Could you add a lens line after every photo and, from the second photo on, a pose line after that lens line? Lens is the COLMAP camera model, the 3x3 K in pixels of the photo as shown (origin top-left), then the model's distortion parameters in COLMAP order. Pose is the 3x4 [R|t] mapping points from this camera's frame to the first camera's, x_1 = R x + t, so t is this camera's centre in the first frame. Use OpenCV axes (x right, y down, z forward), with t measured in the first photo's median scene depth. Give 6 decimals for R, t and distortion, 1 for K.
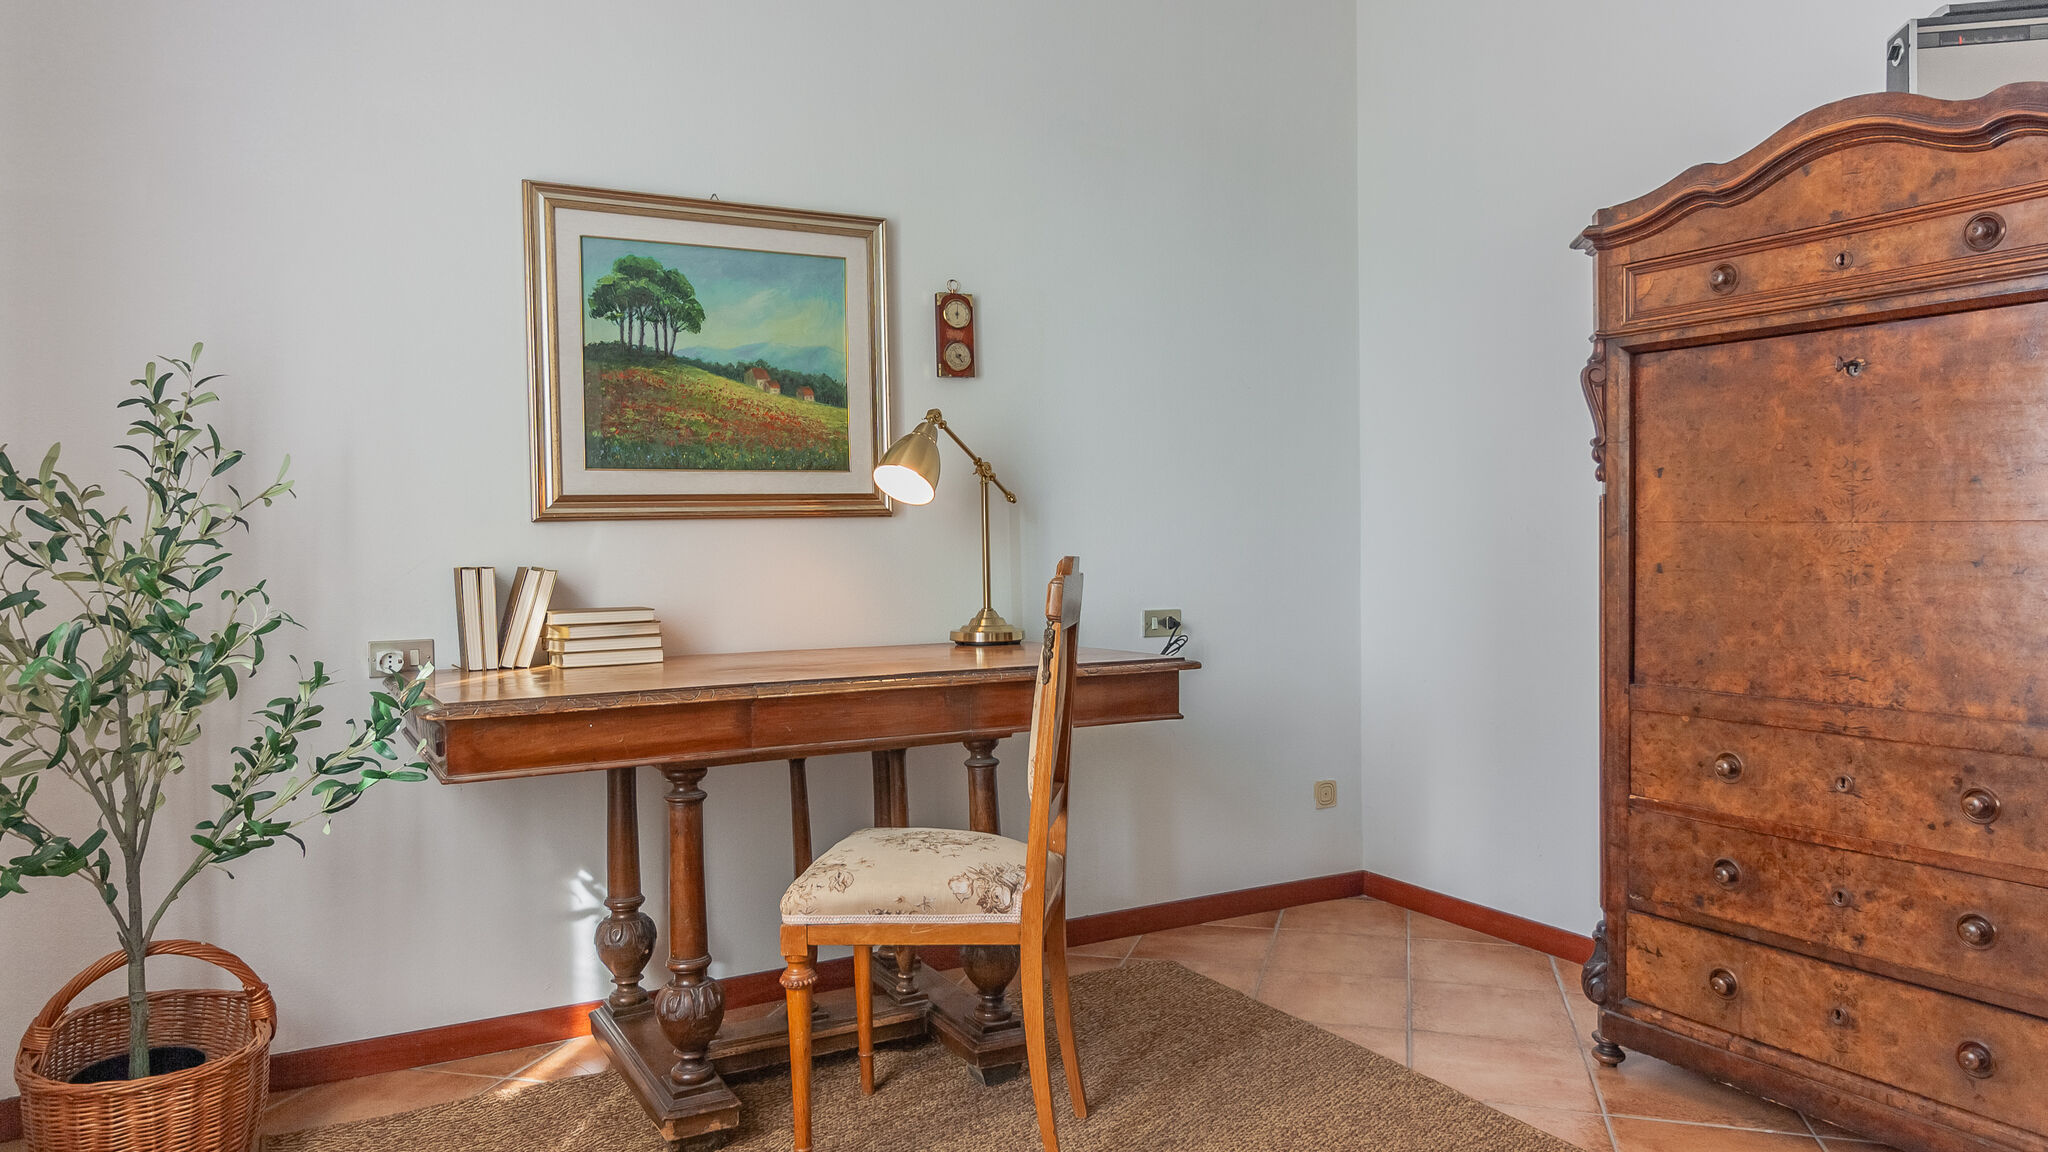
lens RADIAL K [[1317.2, 0, 1024.4], [0, 1317.2, 562.3], [0, 0, 1]] dist [0.020057, -0.001417]
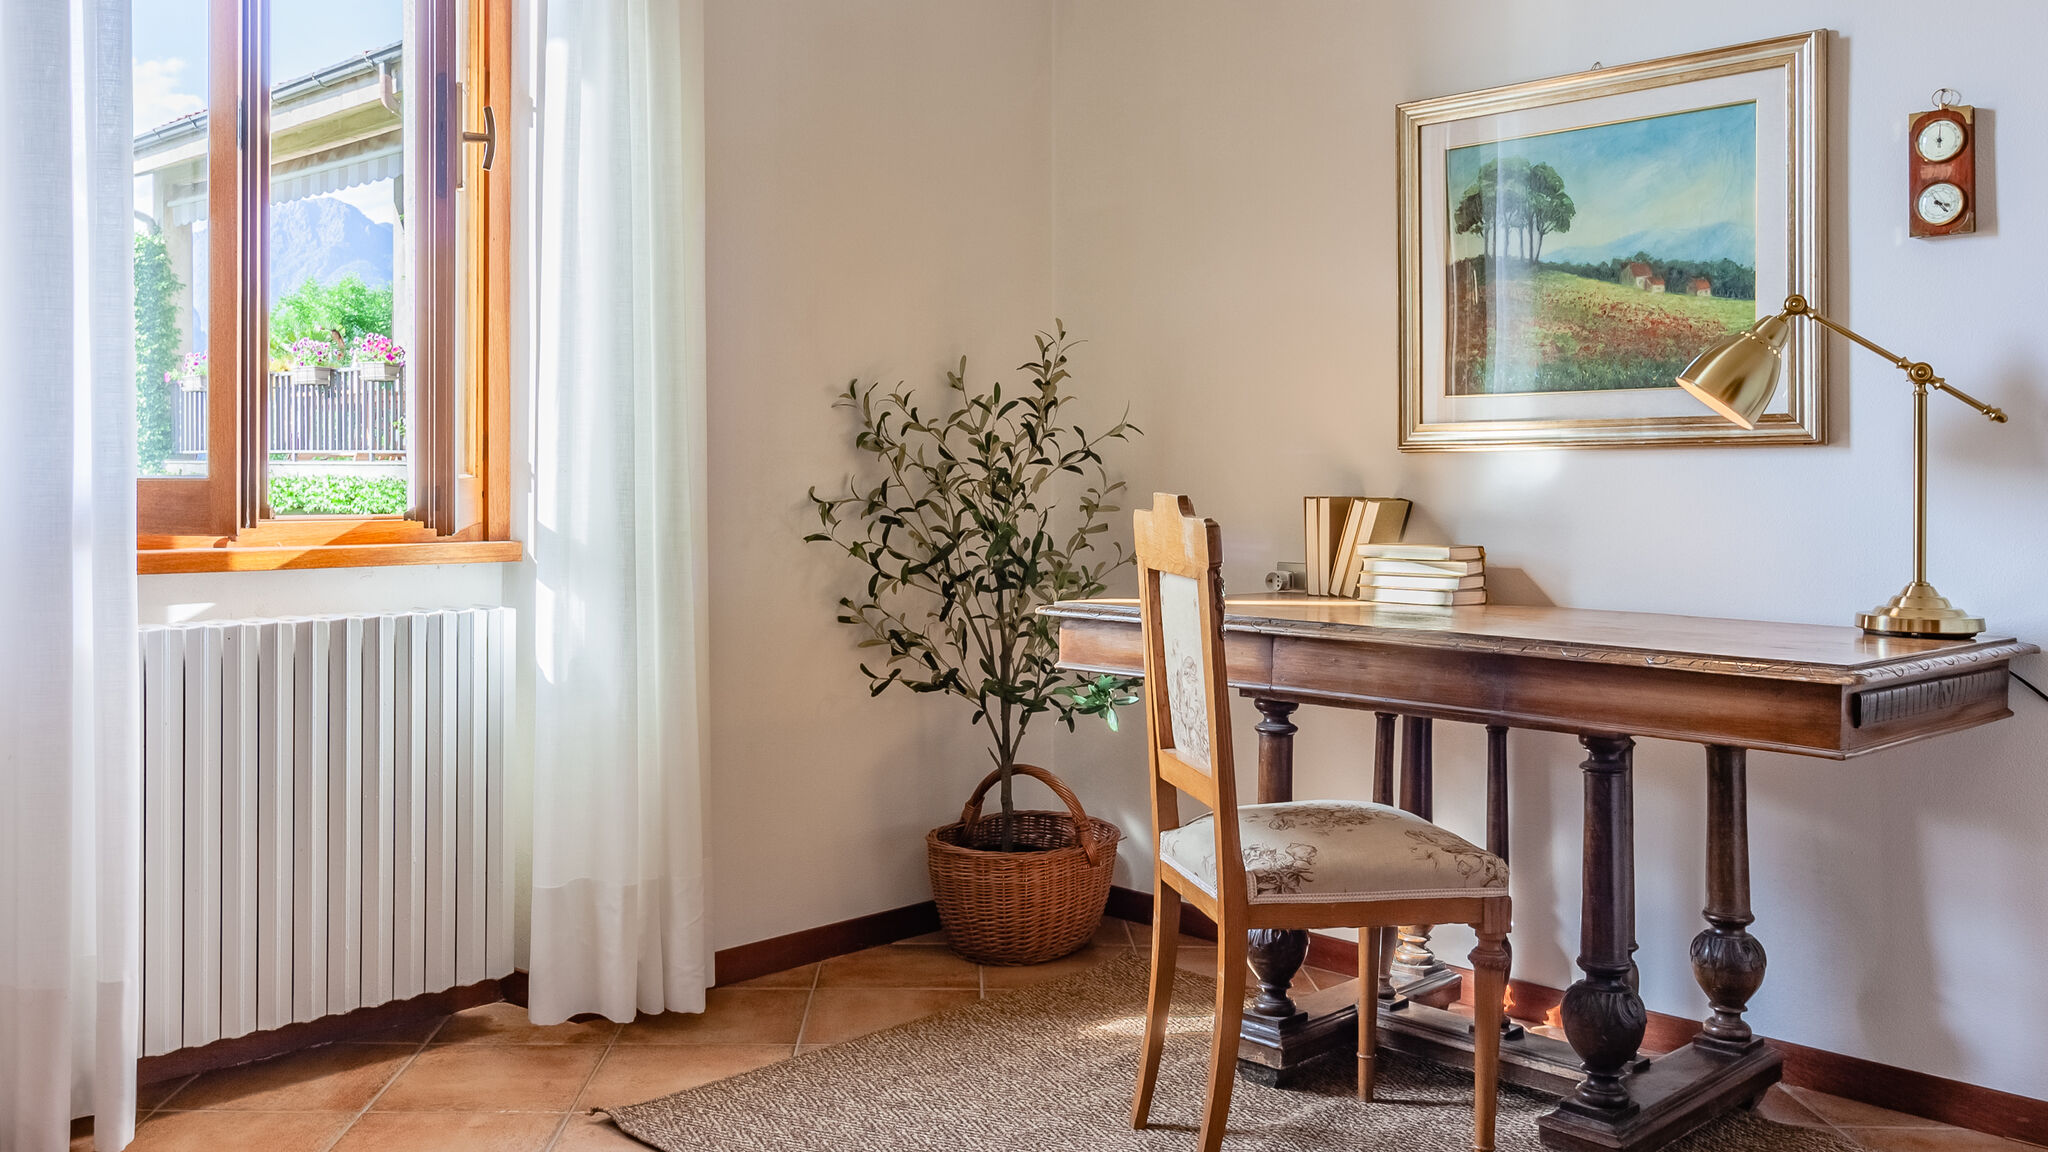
lens RADIAL K [[1739.6, 0, 1024.0], [0, 1739.6, 576.0], [0, 0, 1]] dist [-0.000547, 0.001037]
pose [[0.287112, 0.069528, -0.955370, 0.724545], [-0.026712, 0.997556, 0.064571, -0.013529], [0.957524, 0.006981, 0.288267, 0.326511]]
